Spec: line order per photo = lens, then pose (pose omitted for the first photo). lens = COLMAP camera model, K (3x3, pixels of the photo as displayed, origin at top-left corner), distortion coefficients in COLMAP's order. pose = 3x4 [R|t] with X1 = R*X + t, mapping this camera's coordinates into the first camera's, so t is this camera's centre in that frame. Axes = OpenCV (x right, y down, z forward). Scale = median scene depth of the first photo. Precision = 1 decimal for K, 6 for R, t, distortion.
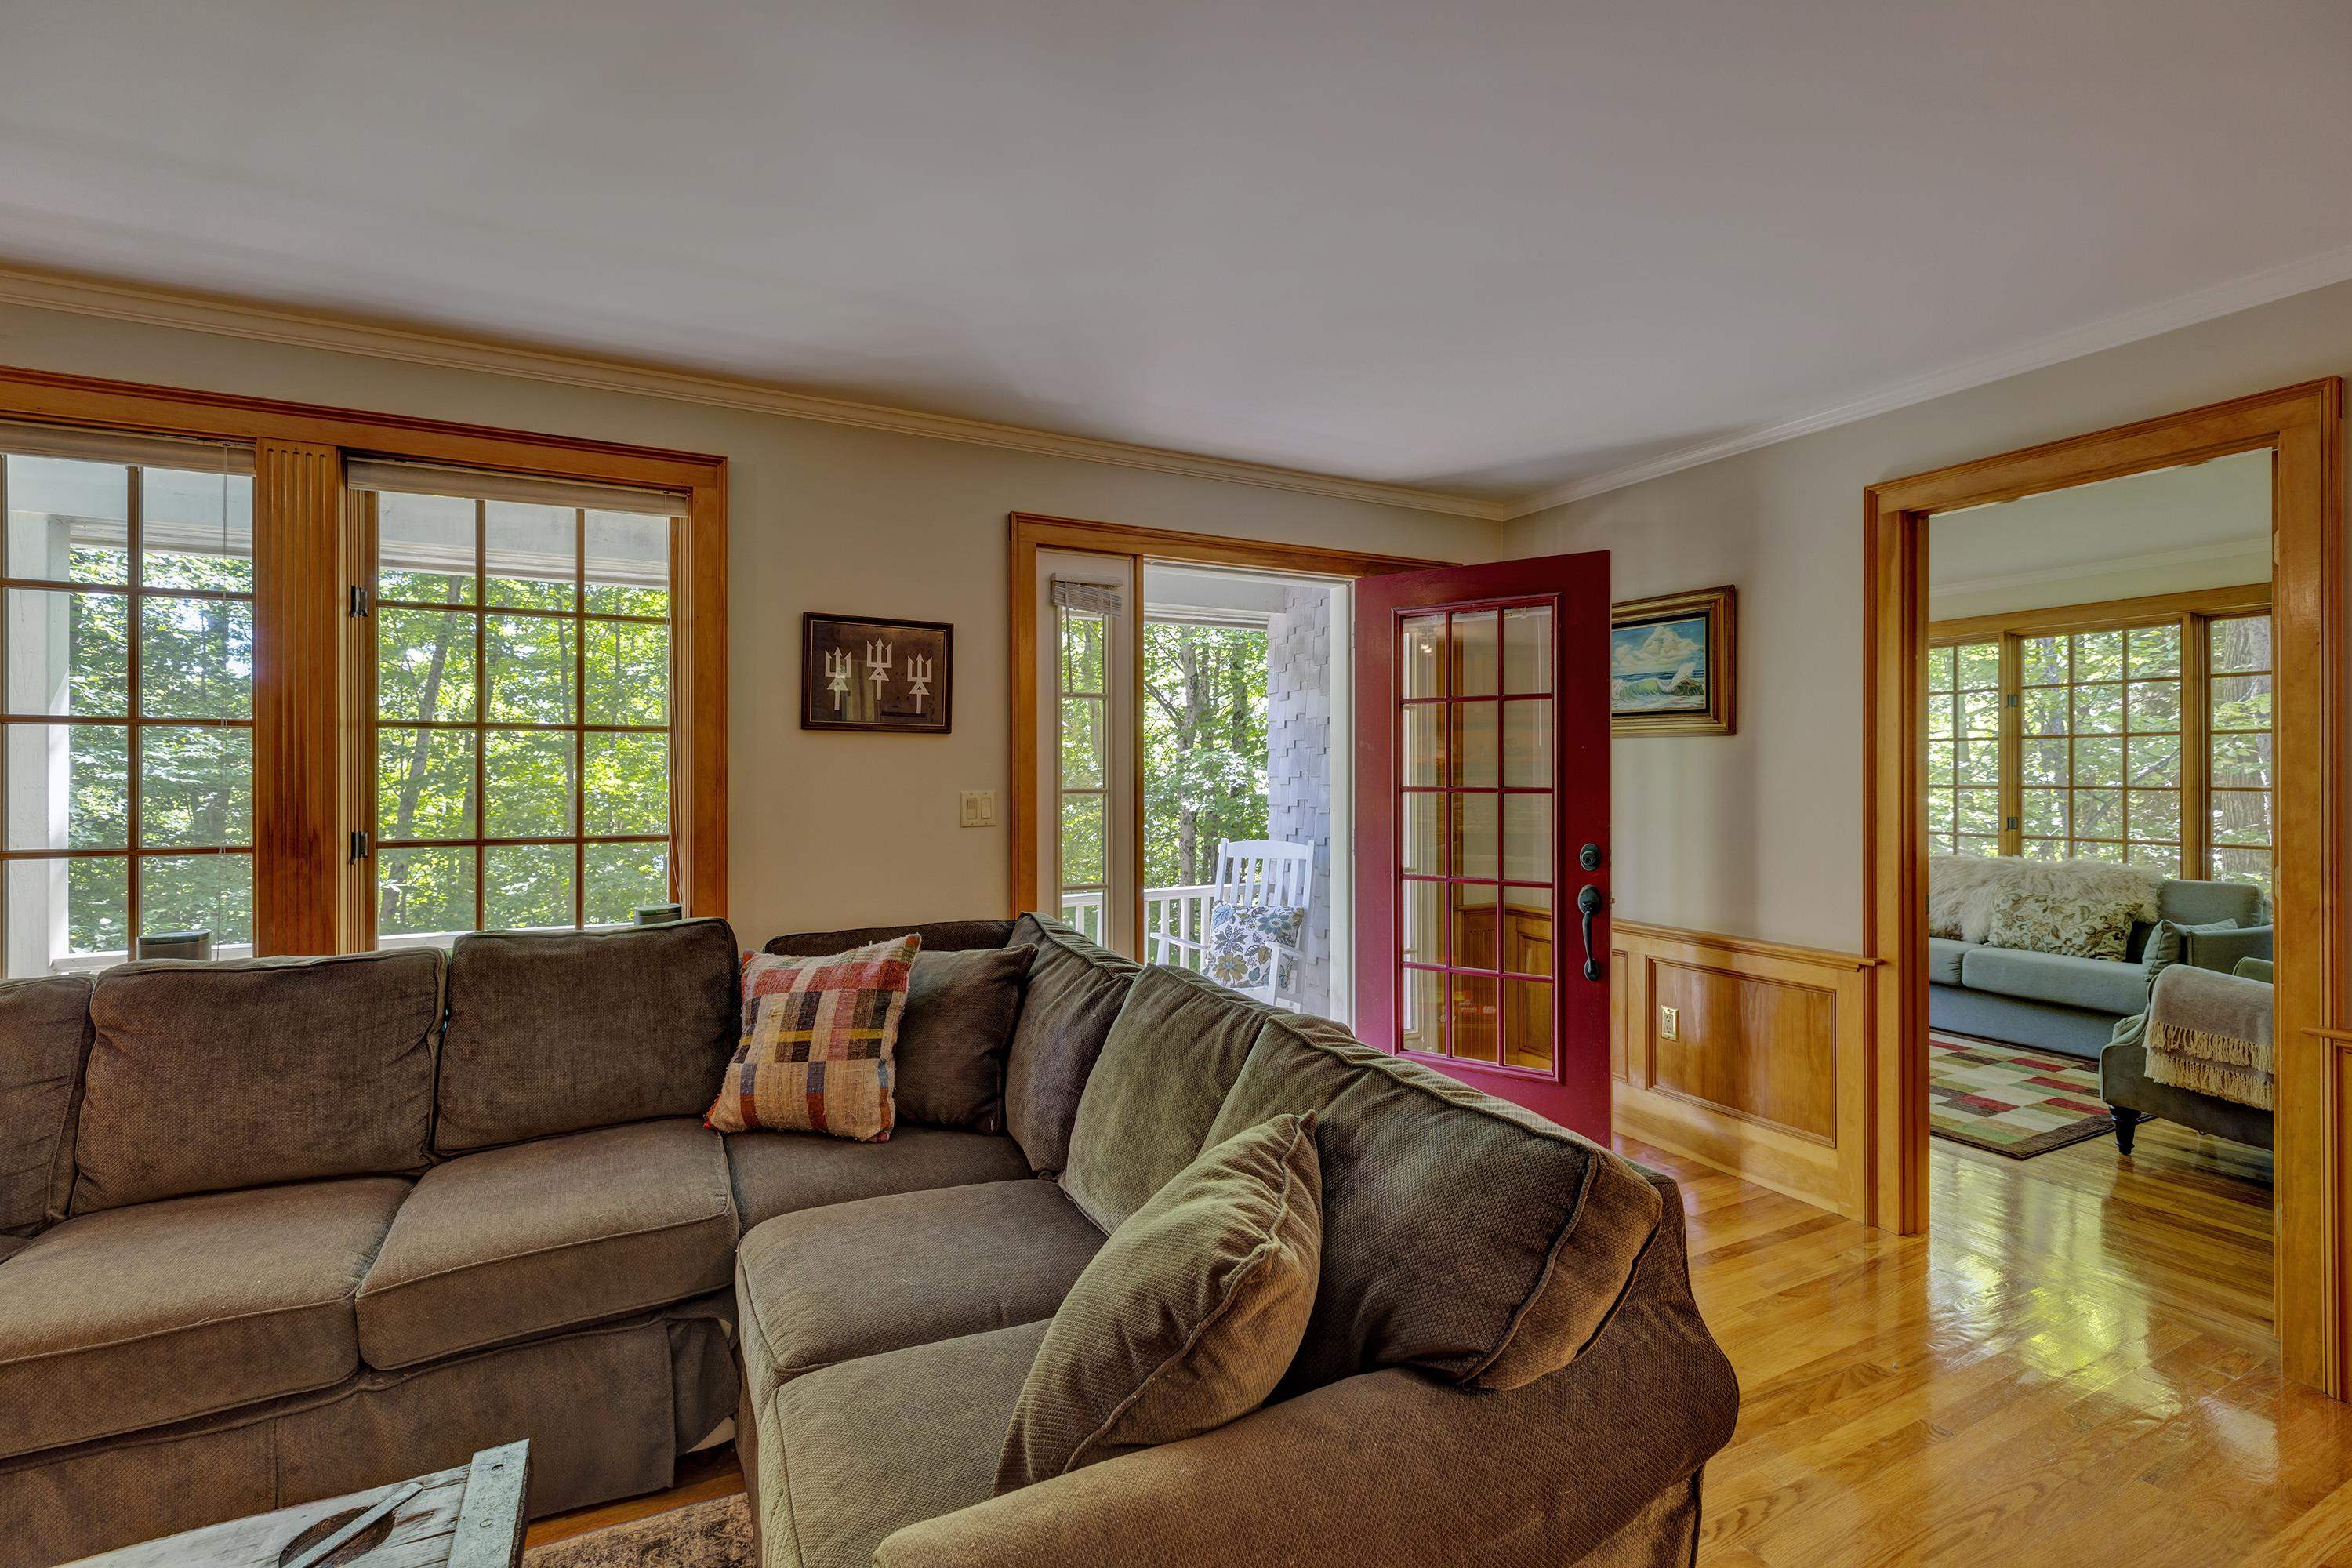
lens RADIAL K [[1047.3, 0, 1171.8], [0, 1047.3, 774.8], [0, 0, 1]] dist [0.008896, -0.004824]
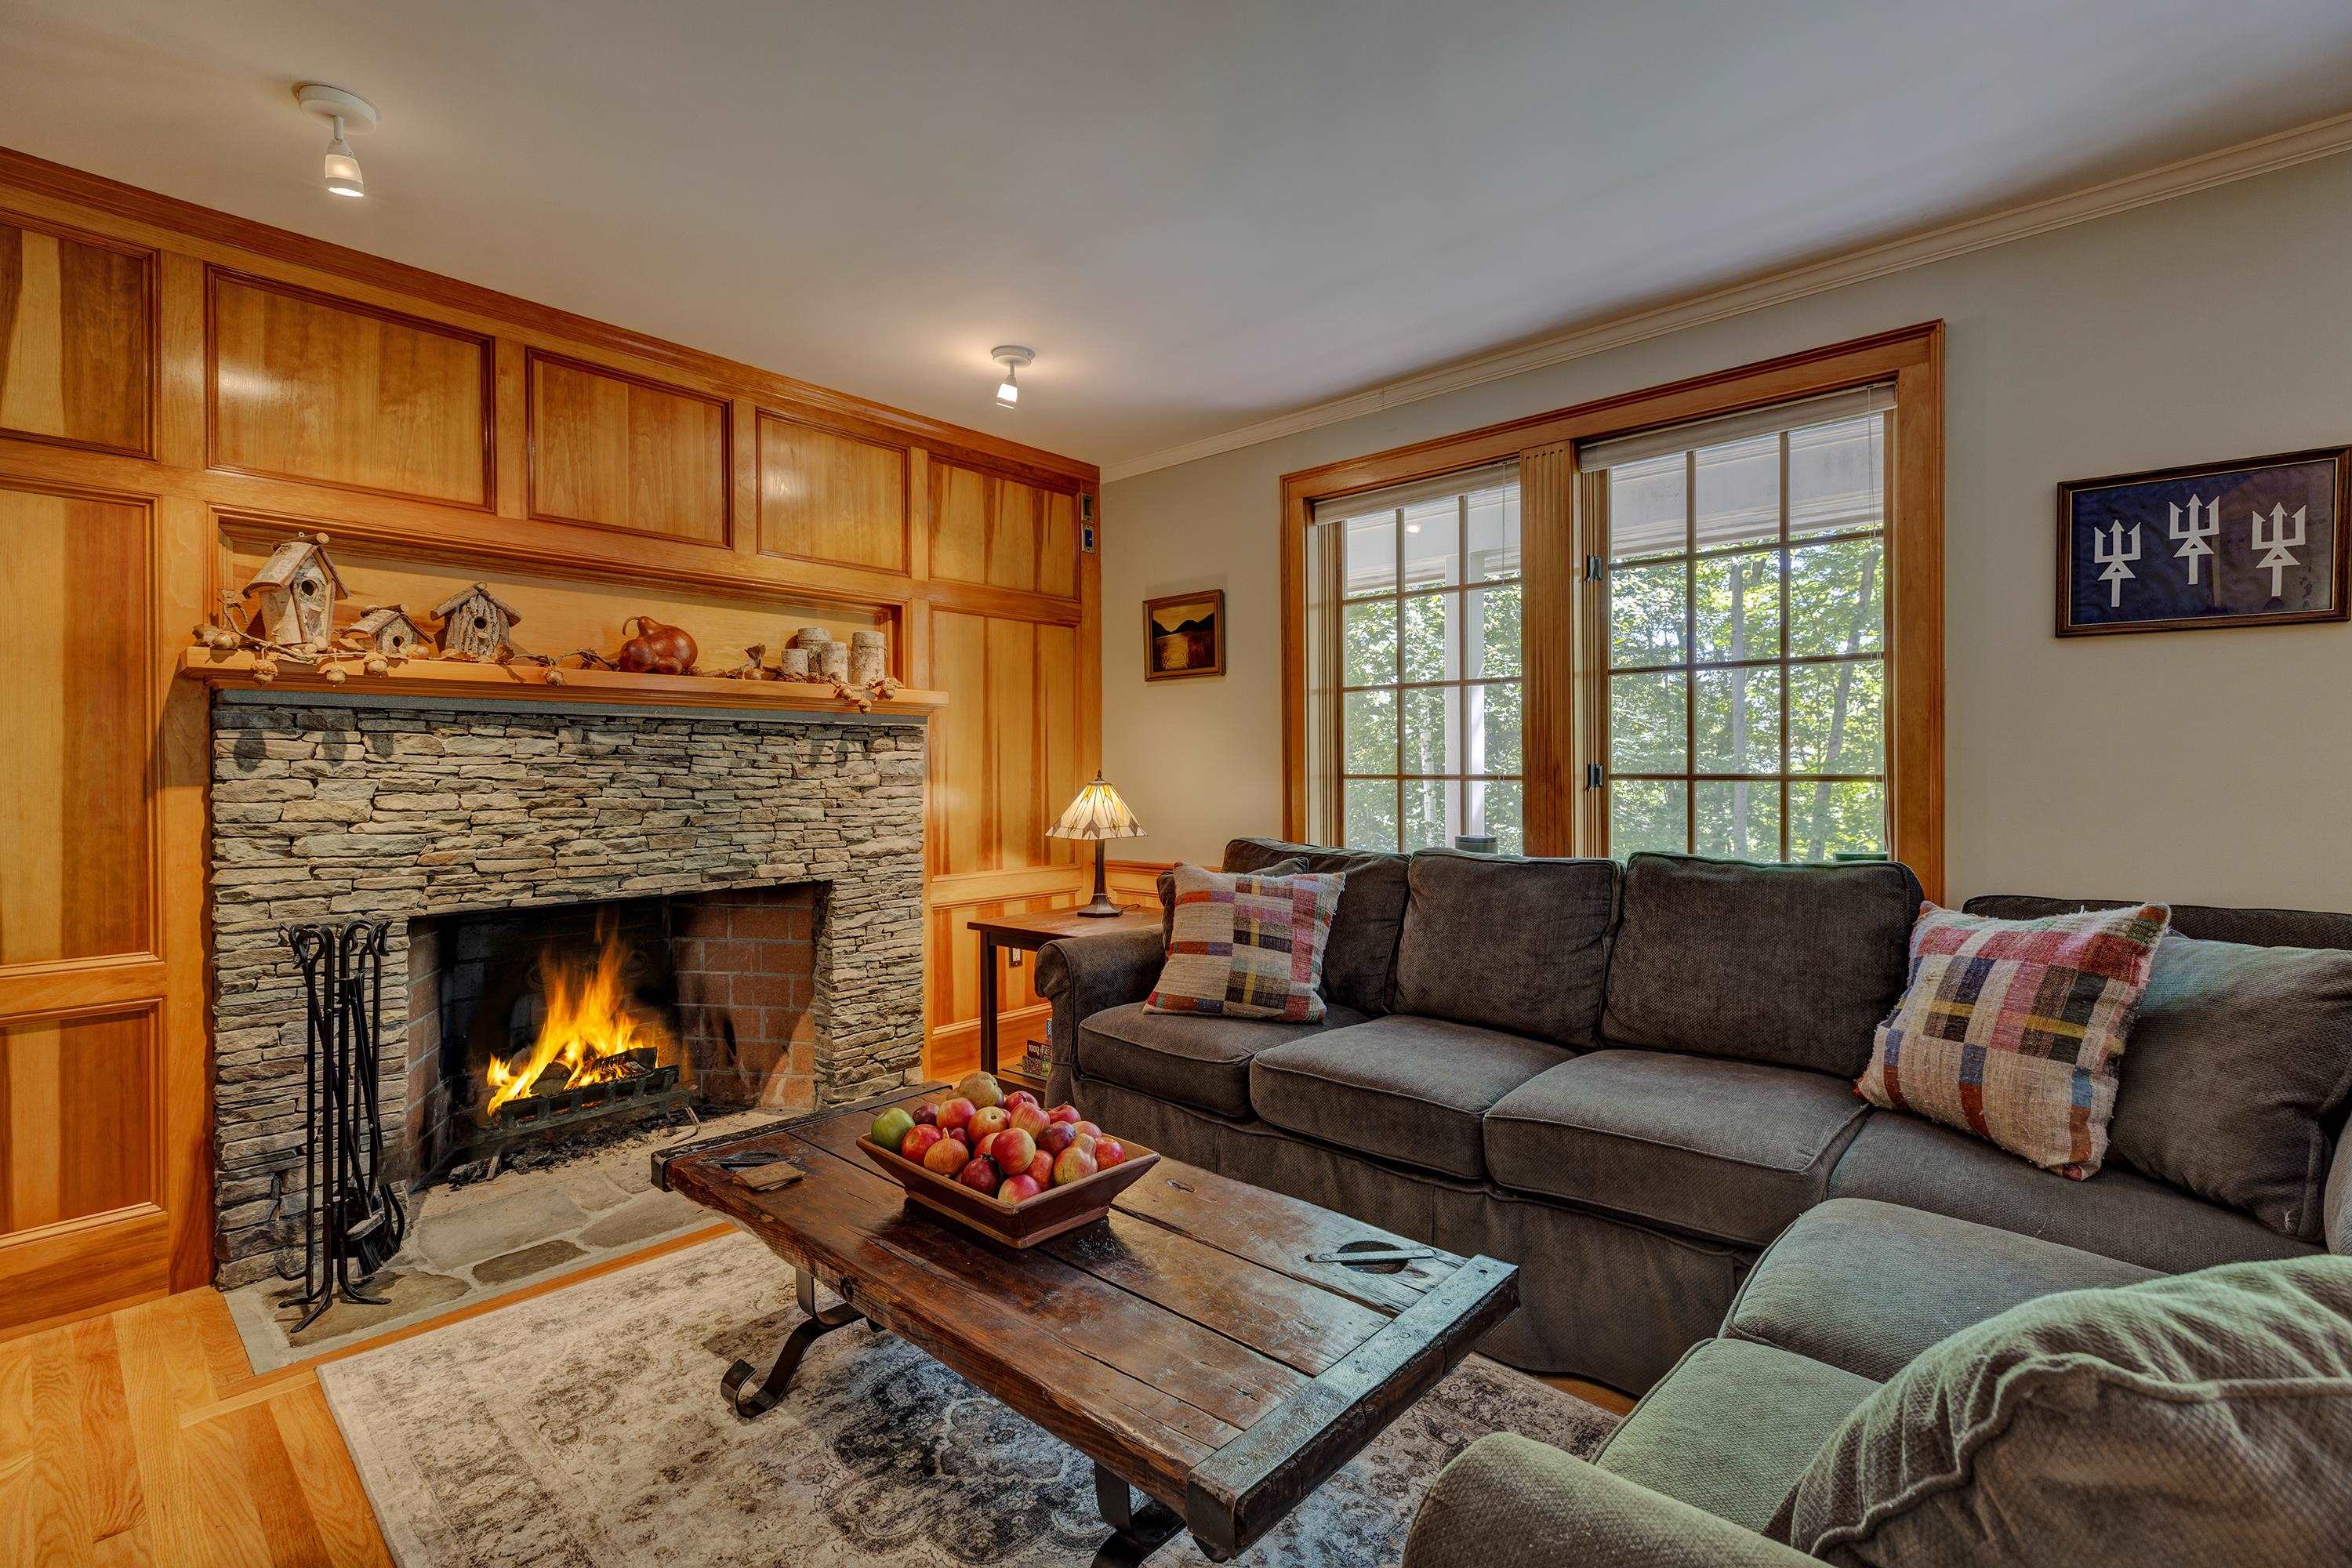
lens RADIAL K [[1047.3, 0, 1172.0], [0, 1047.3, 770.9], [0, 0, 1]] dist [0.008896, -0.004824]
pose [[0.360853, 0.003831, -0.932615, 0.170820], [0.003287, 0.999980, 0.005380, 0.062371], [0.932617, -0.005006, 0.360833, 0.159940]]
